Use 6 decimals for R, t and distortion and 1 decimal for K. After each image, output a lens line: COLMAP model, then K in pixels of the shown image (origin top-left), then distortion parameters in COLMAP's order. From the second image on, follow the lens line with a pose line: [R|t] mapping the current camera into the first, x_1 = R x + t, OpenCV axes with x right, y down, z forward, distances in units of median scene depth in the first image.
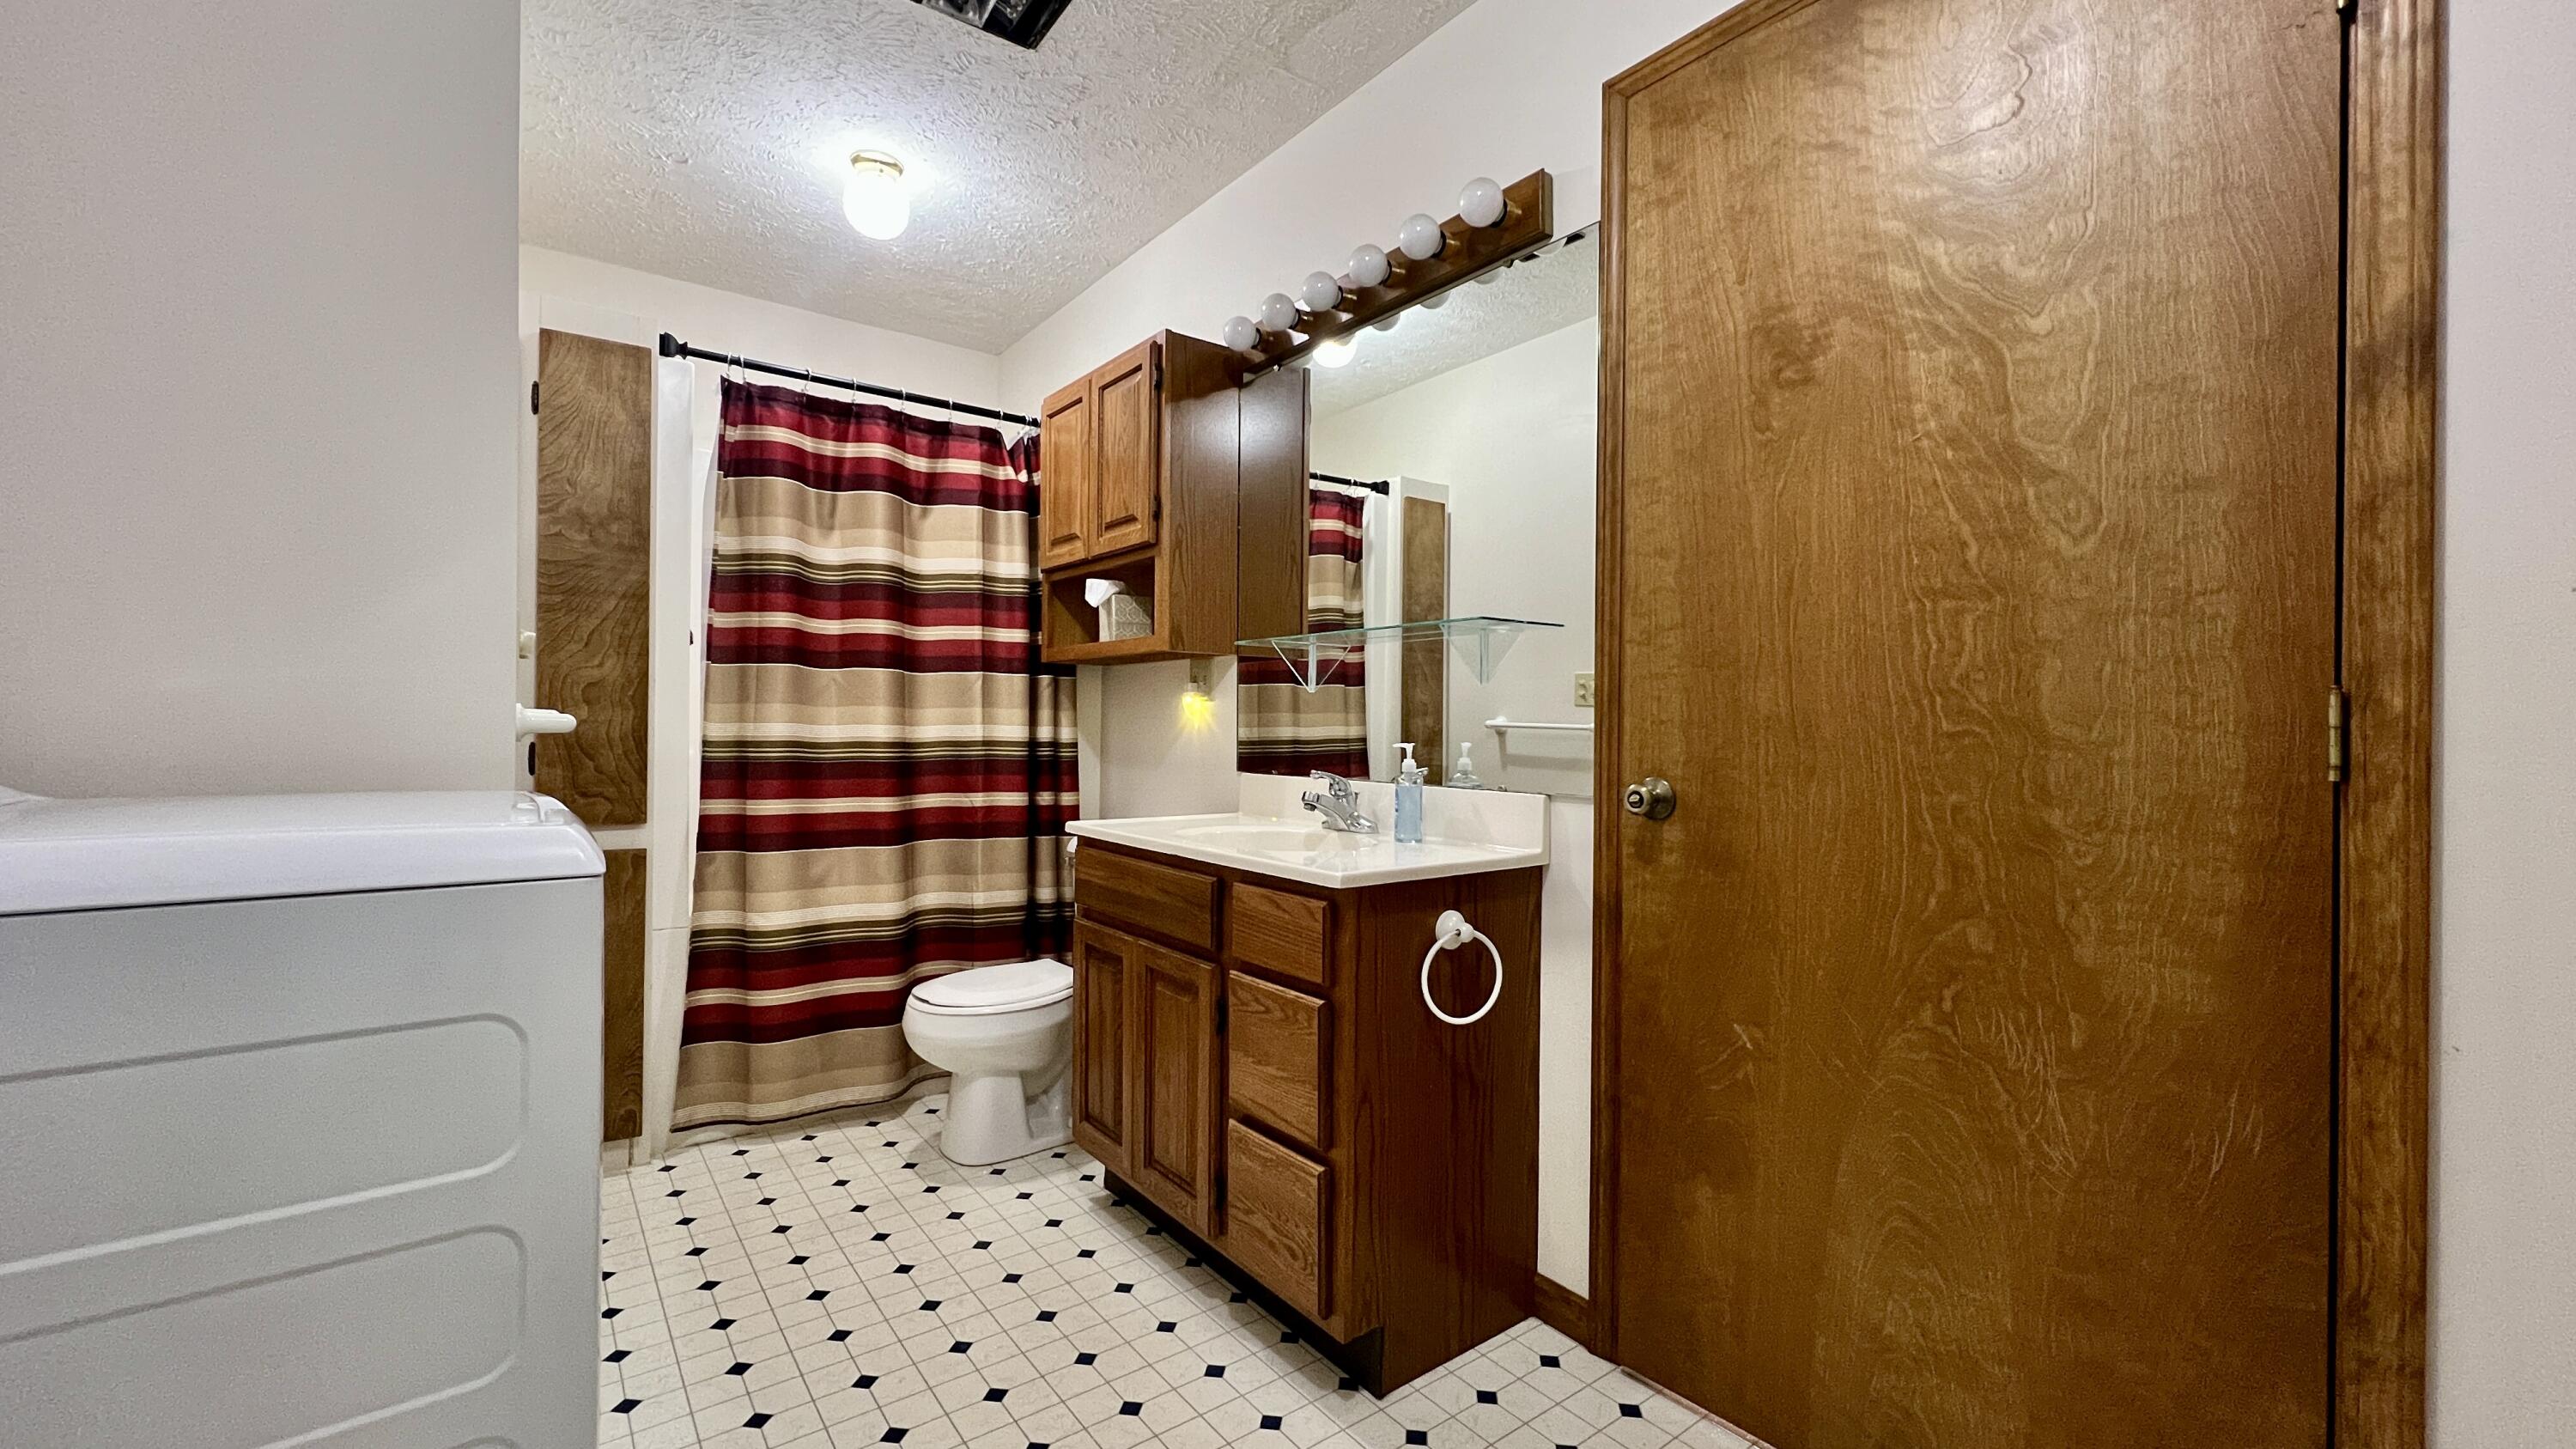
lens RADIAL K [[1030.6, 0, 1290.9], [0, 1030.6, 731.5], [0, 0, 1]] dist [-0.001834, -0.000040]
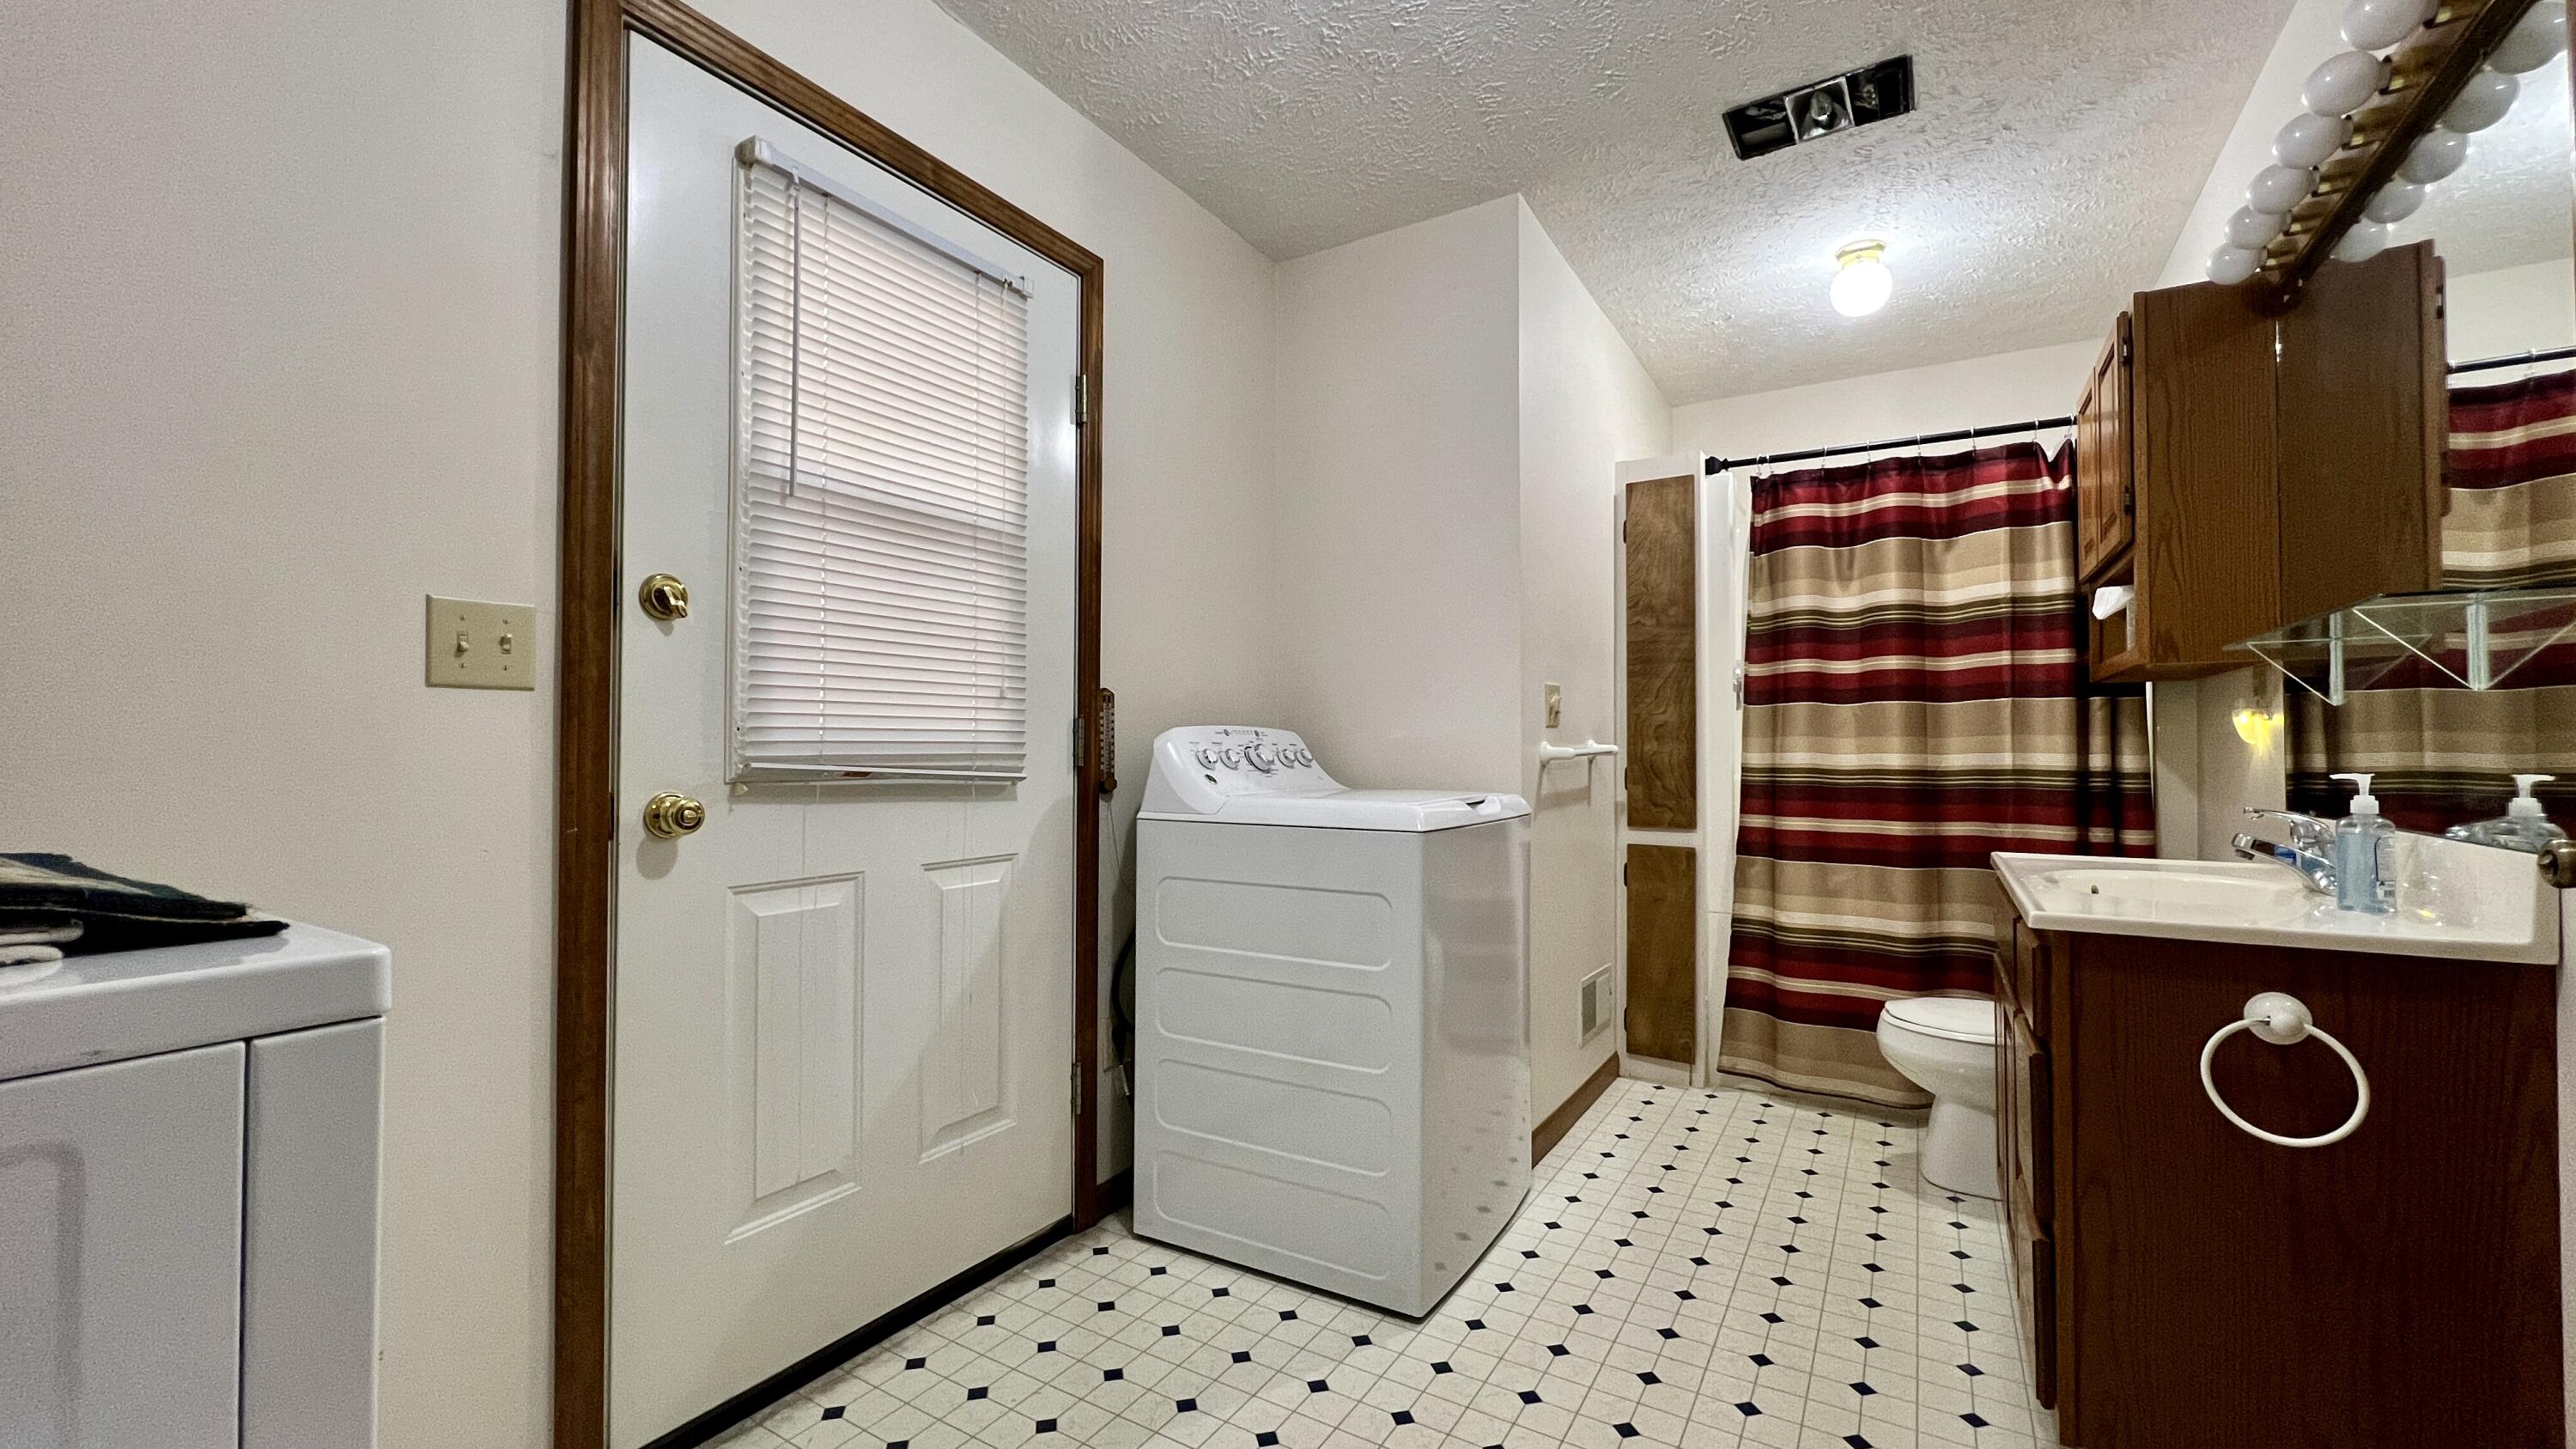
lens RADIAL K [[1030.6, 0, 1305.1], [0, 1030.6, 731.6], [0, 0, 1]] dist [-0.001834, -0.000040]
pose [[0.370495, -0.028370, -0.928401, 0.391196], [-0.000918, 0.999522, -0.030909, 0.004450], [0.928834, 0.012304, 0.370292, 0.034613]]
